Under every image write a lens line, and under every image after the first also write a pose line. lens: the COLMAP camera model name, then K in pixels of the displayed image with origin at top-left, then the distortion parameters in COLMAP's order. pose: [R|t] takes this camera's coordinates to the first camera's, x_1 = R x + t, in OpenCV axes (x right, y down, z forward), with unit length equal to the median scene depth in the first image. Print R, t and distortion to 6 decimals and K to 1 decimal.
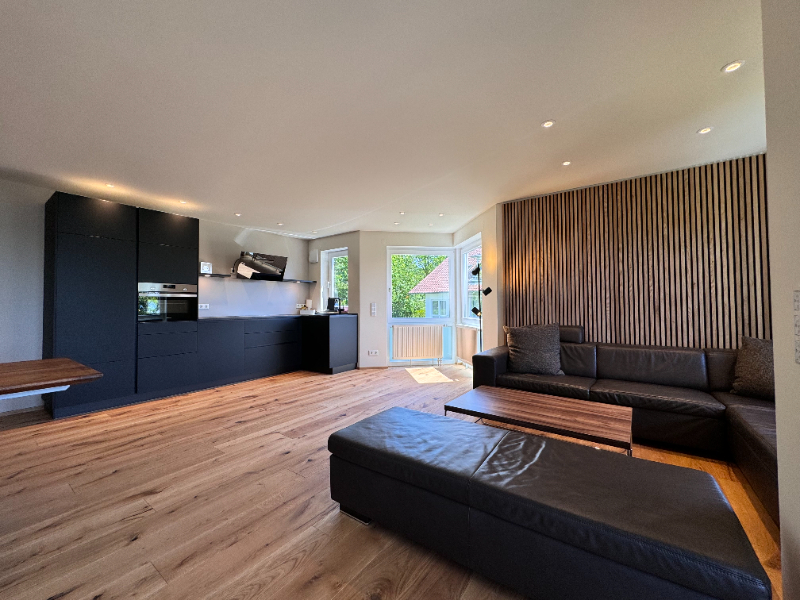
lens RADIAL K [[320.6, 0, 399.0], [0, 320.6, 297.9], [0, 0, 1]] dist [-0.000783, 0.000385]
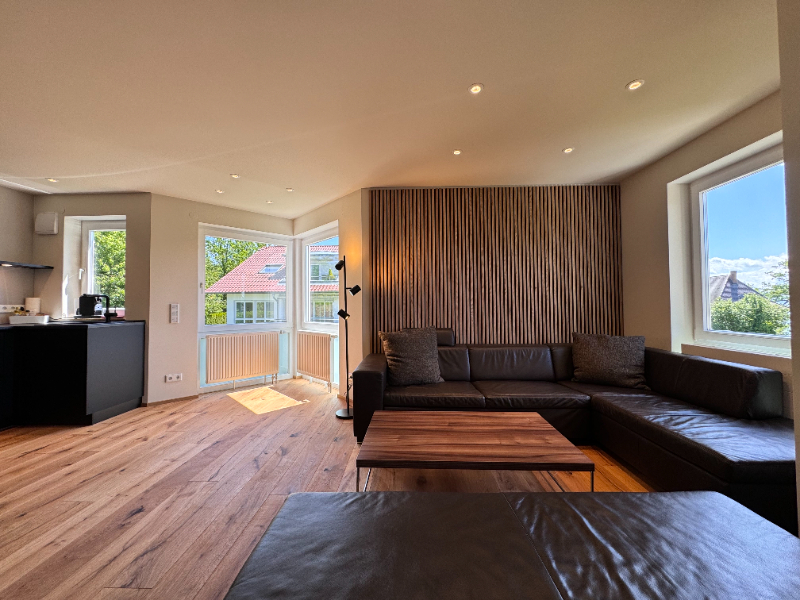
lens RADIAL K [[320.6, 0, 399.0], [0, 320.6, 297.9], [0, 0, 1]] dist [-0.000783, 0.000385]
pose [[0.828737, 0.015369, 0.559427, -0.087046], [-0.011082, 0.999878, -0.011051, 0.007333], [-0.559528, 0.002959, 0.828806, 0.232993]]
